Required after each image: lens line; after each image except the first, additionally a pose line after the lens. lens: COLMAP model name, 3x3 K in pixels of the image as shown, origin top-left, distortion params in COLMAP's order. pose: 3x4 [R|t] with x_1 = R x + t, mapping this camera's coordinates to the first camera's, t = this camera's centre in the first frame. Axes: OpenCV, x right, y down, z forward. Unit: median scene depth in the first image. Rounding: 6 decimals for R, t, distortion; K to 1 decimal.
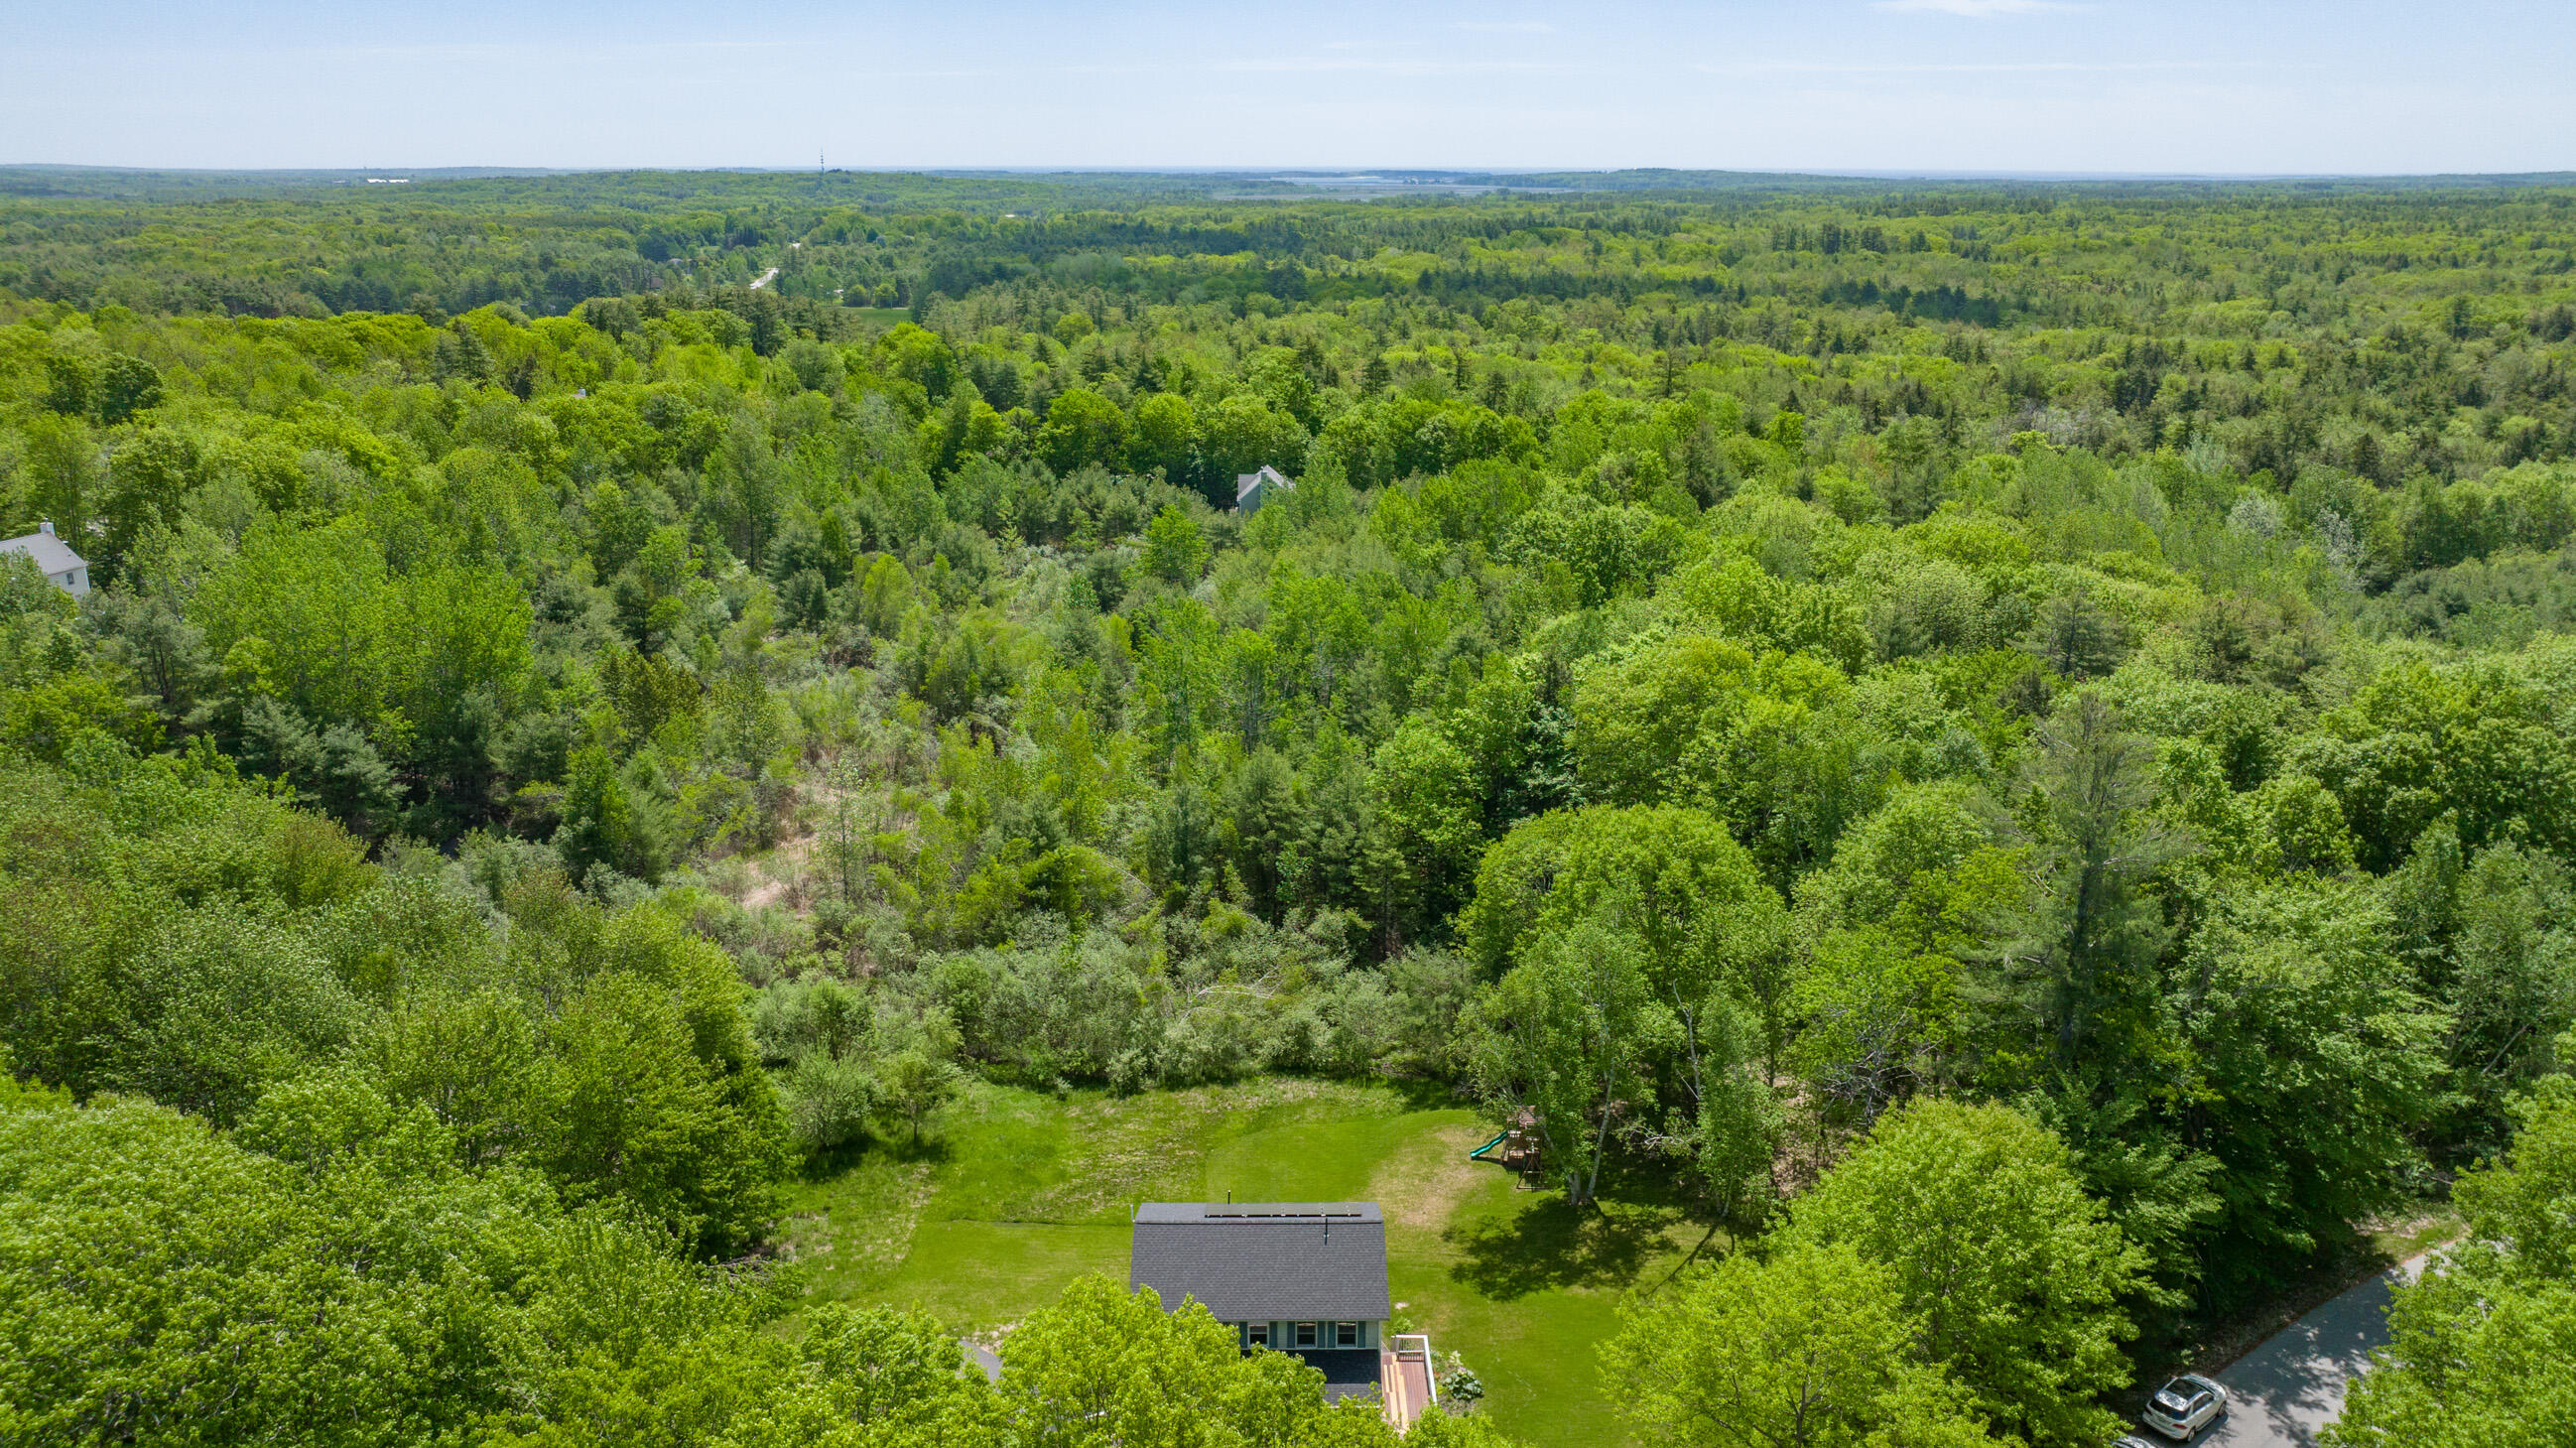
lens RADIAL K [[1758.8, 0, 1300.3], [0, 1758.8, 735.9], [0, 0, 1]] dist [0.004722, -0.080527]
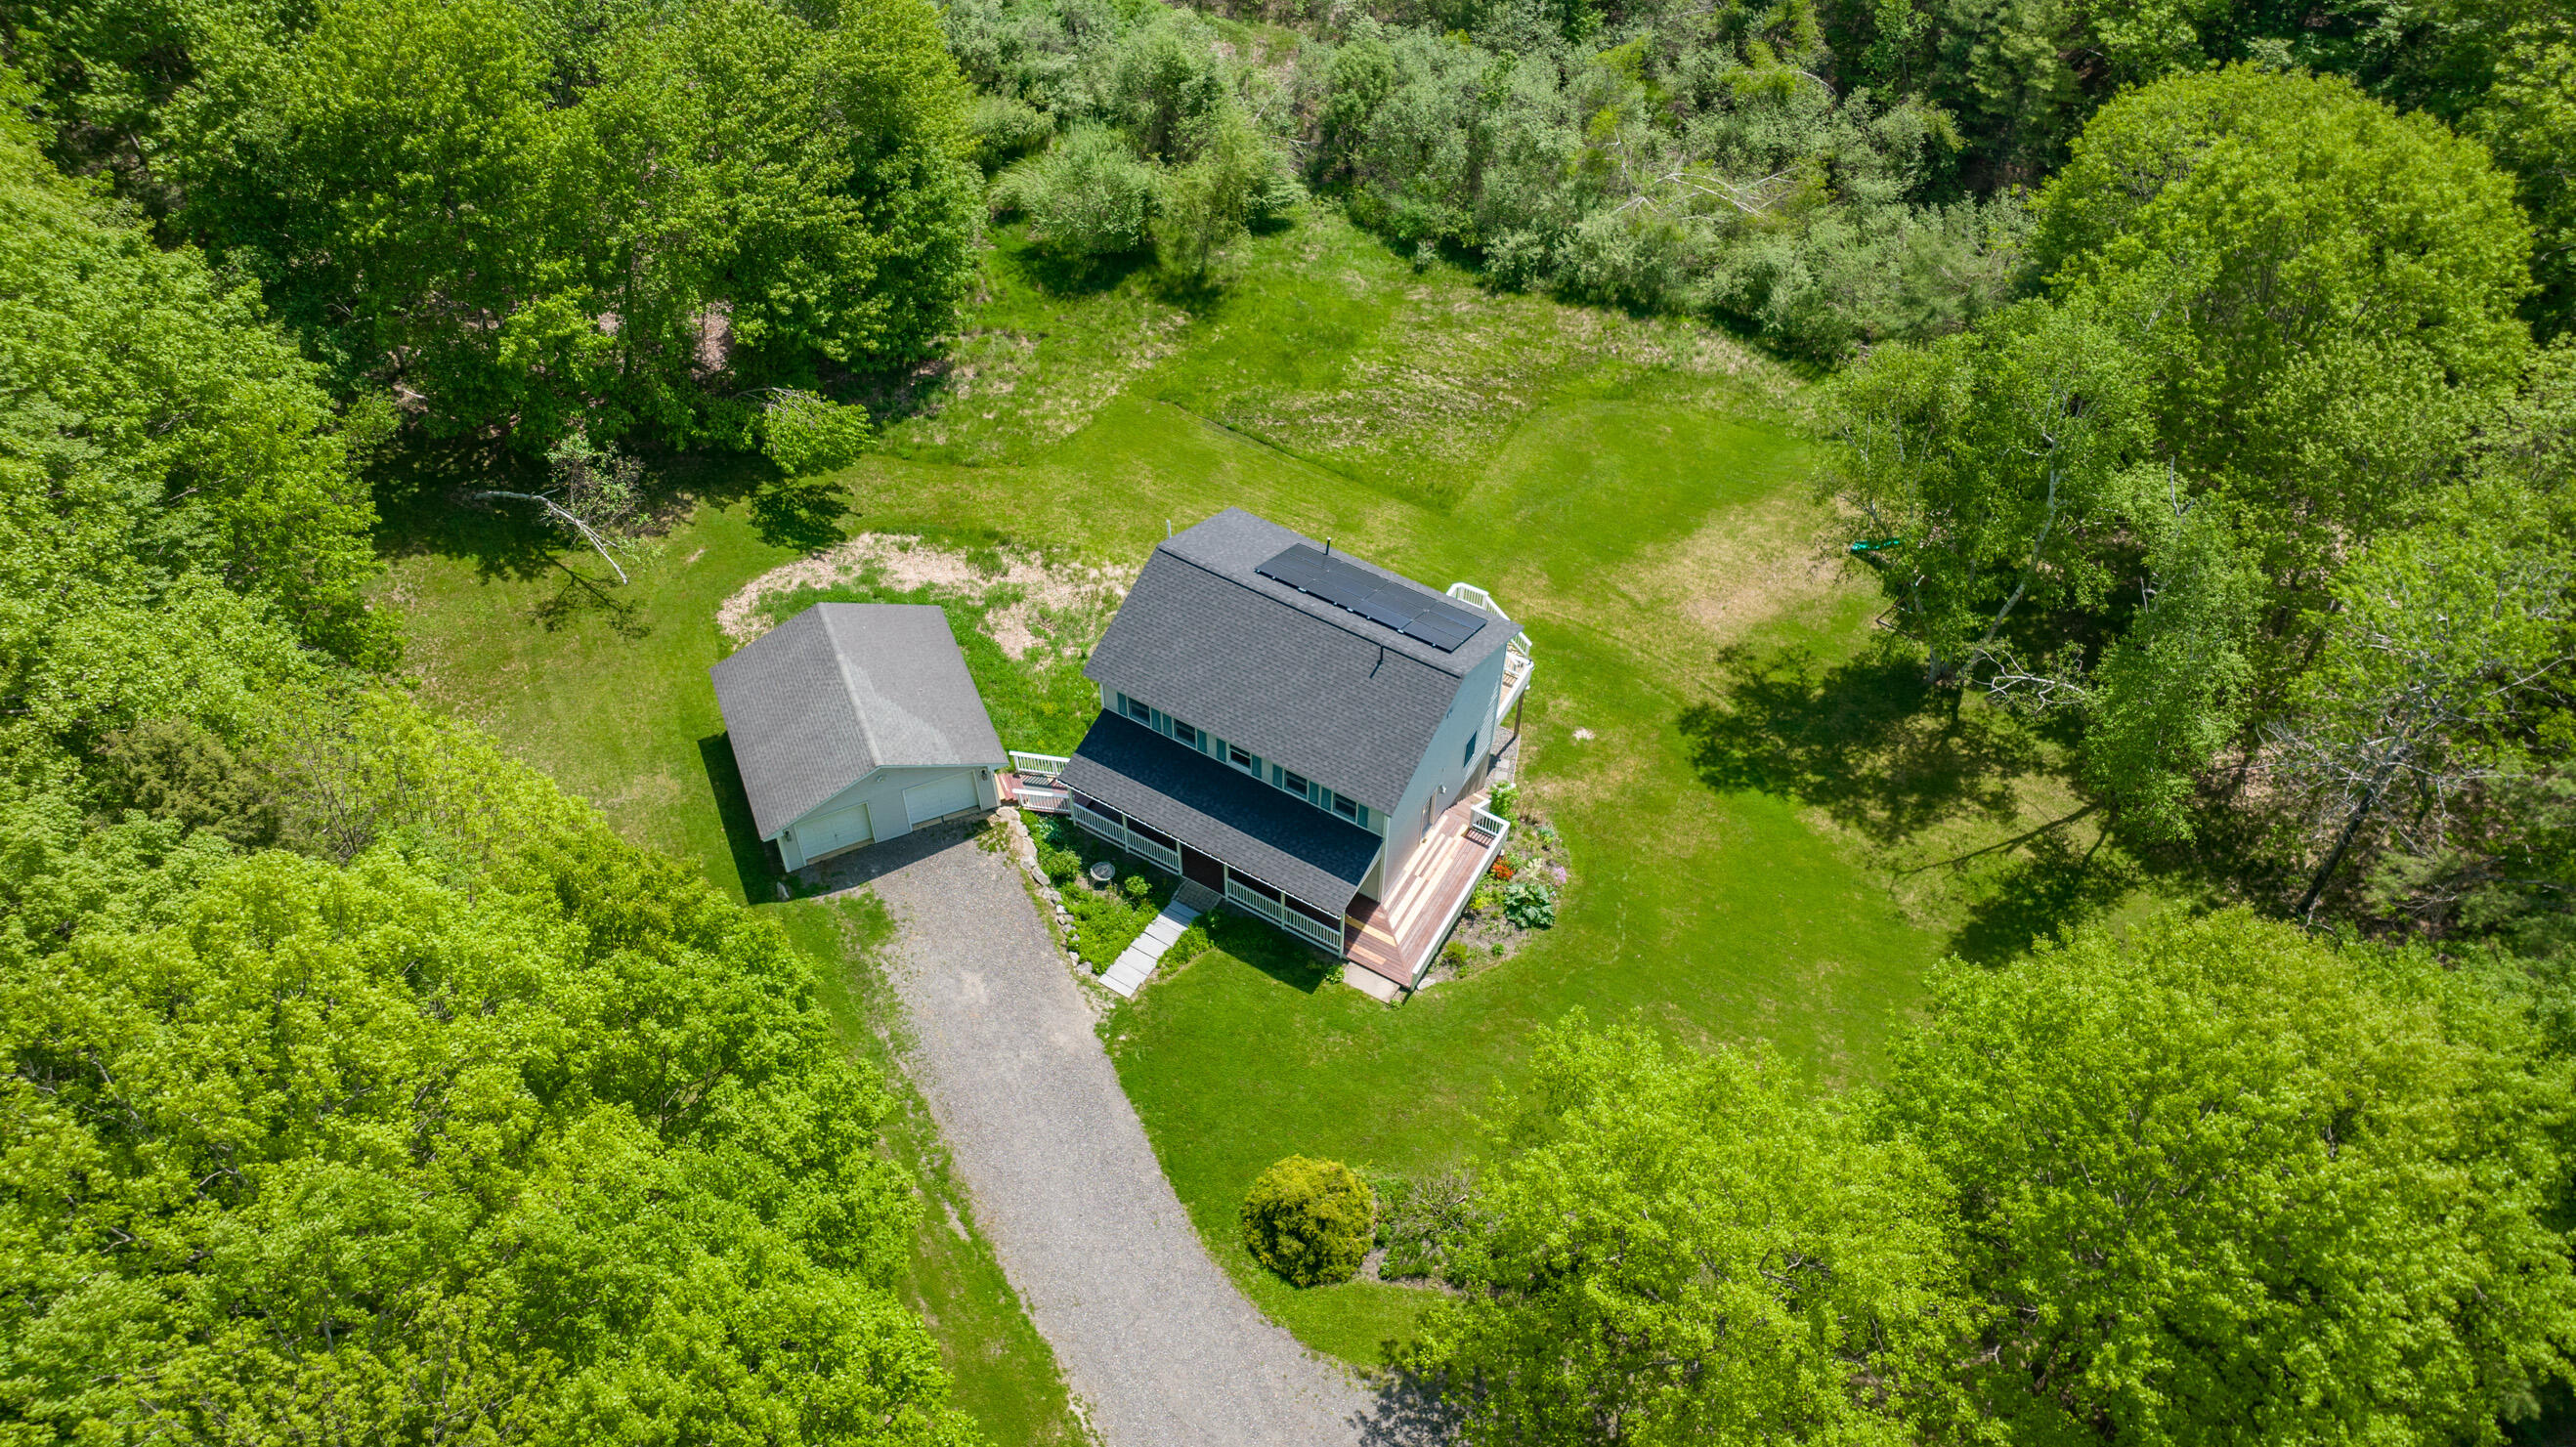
lens RADIAL K [[1758.5, 0, 1300.3], [0, 1758.5, 735.4], [0, 0, 1]] dist [0.004722, -0.080527]
pose [[0.859281, 0.394702, -0.325340, 0.128362], [-0.163011, 0.814195, 0.557238, -0.041080], [0.484833, -0.425790, 0.763963, 0.256687]]
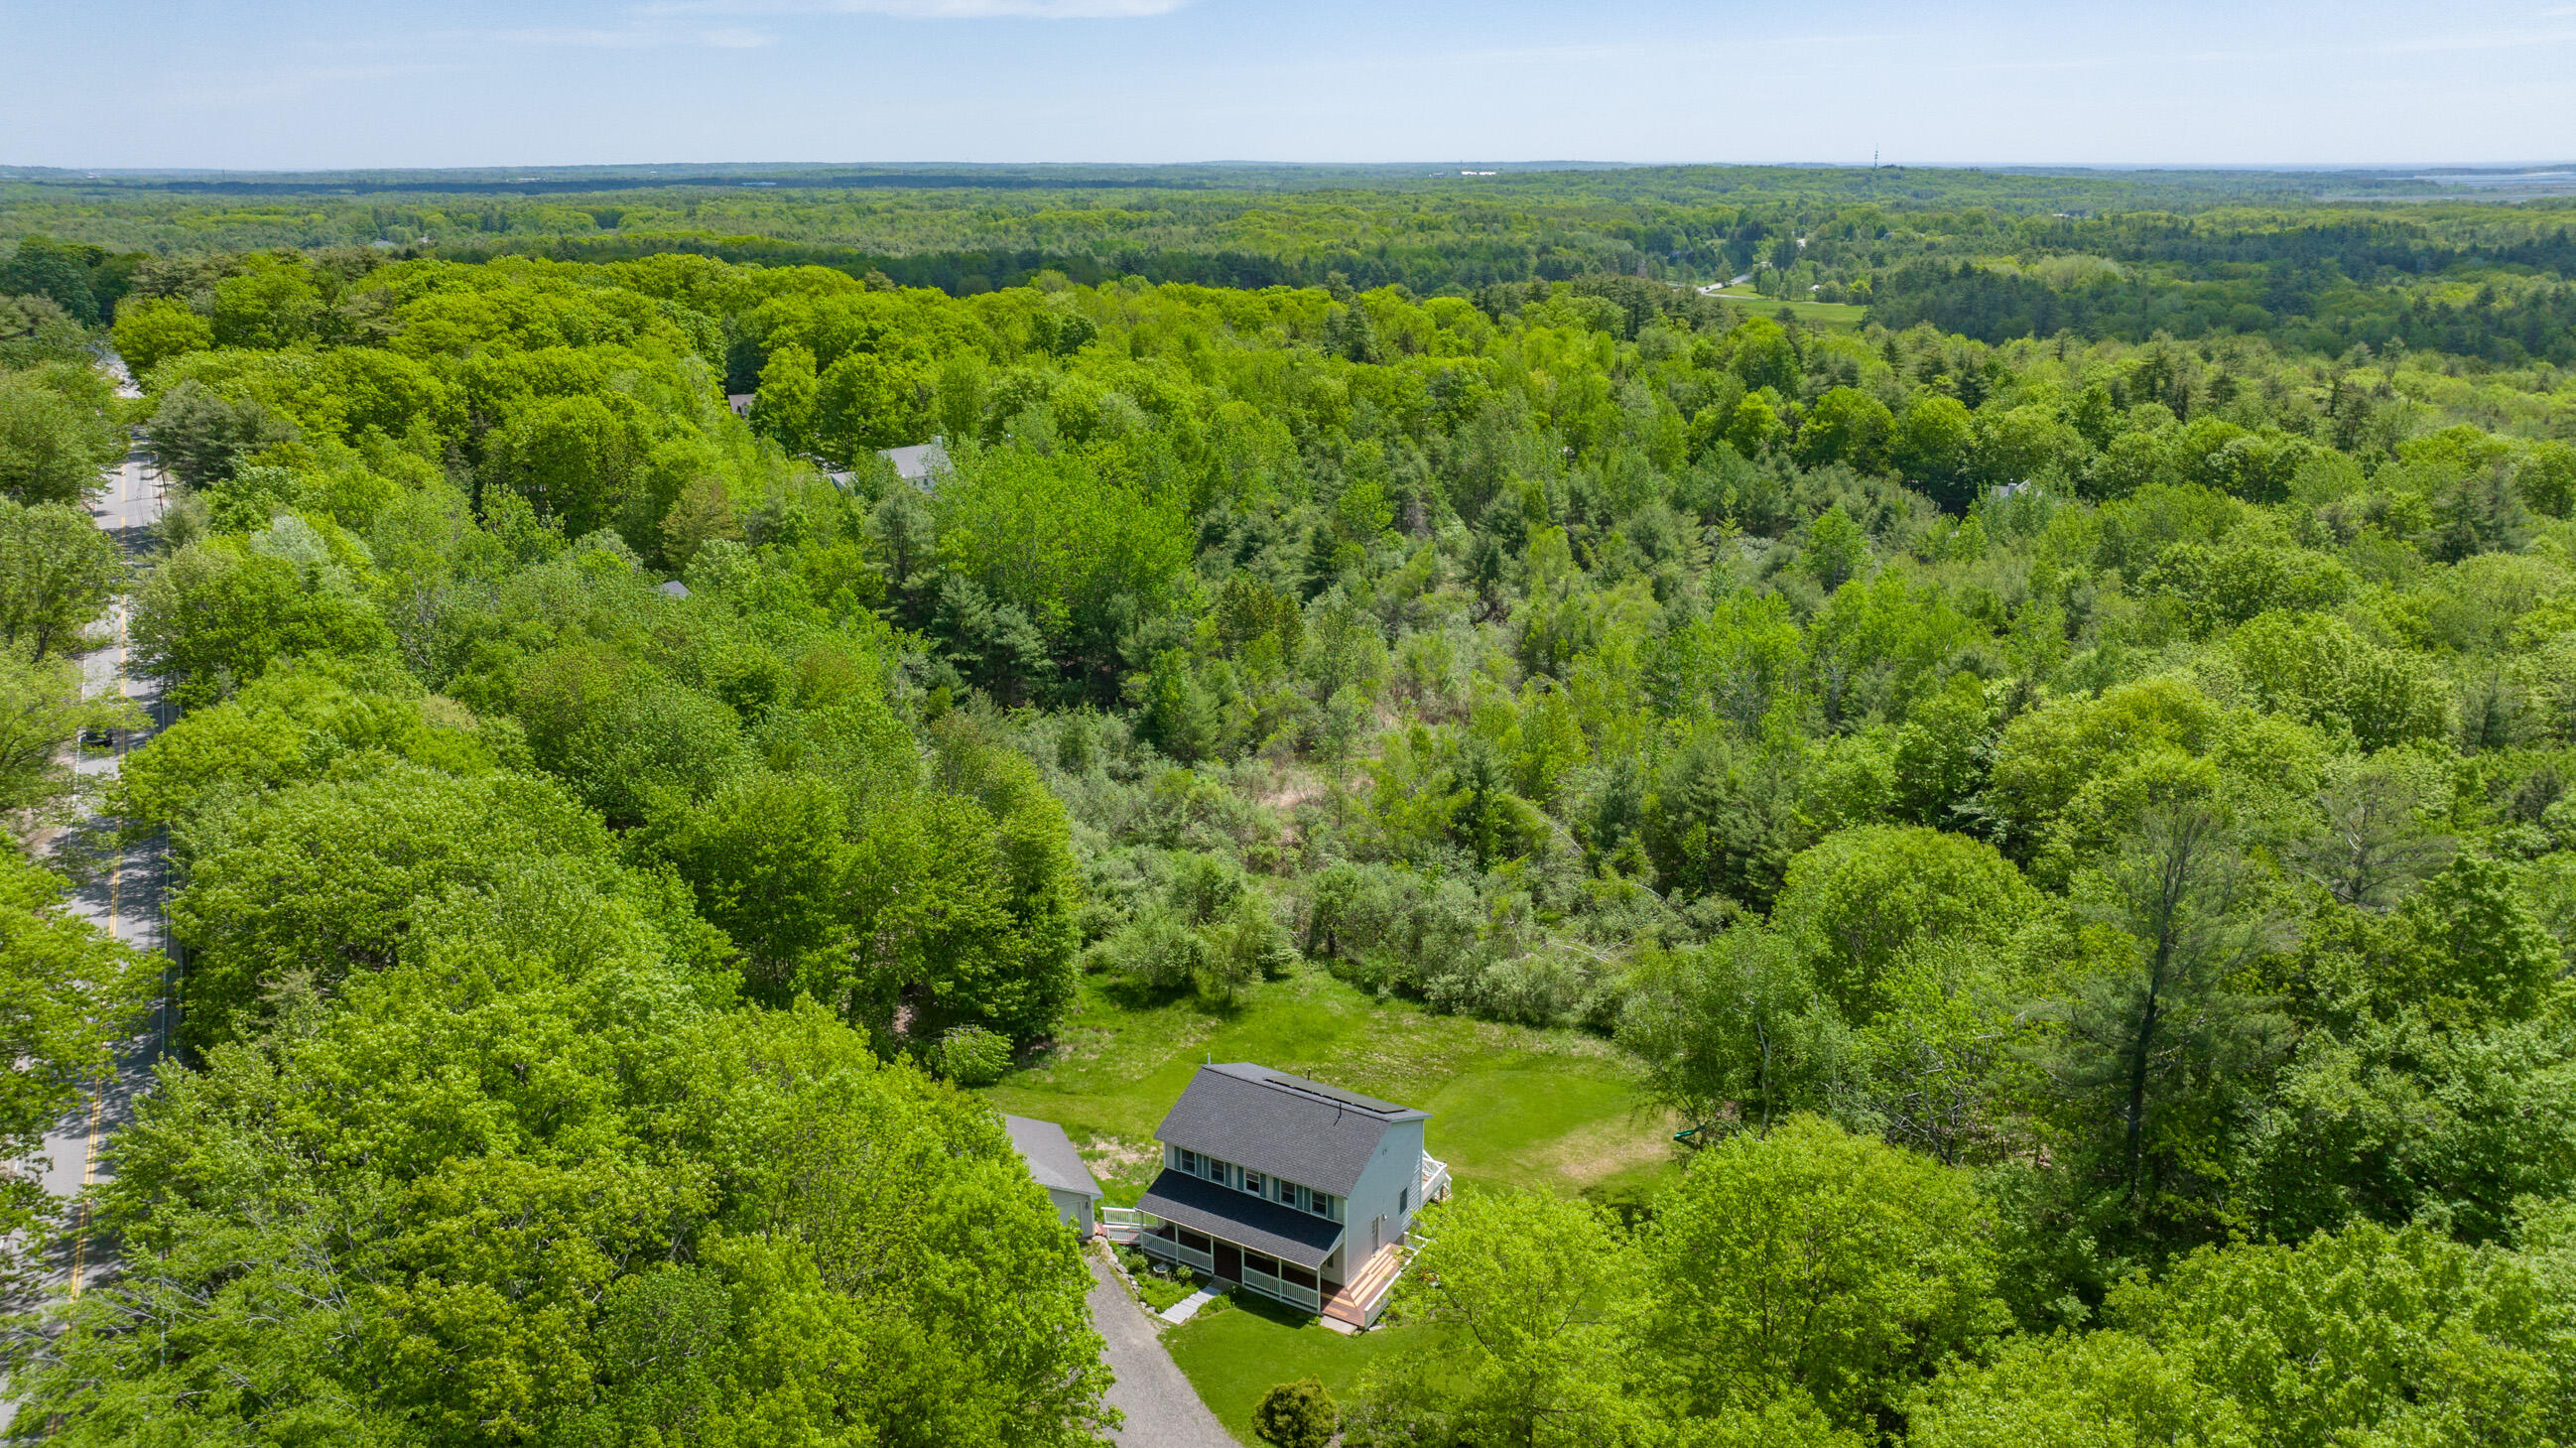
lens RADIAL K [[1758.8, 0, 1300.3], [0, 1758.8, 735.9], [0, 0, 1]] dist [0.004722, -0.080527]
pose [[0.858512, 0.152828, -0.489490, 0.287854], [-0.151556, 0.987534, 0.042513, 0.001204], [0.489885, 0.037688, 0.870972, 0.005775]]
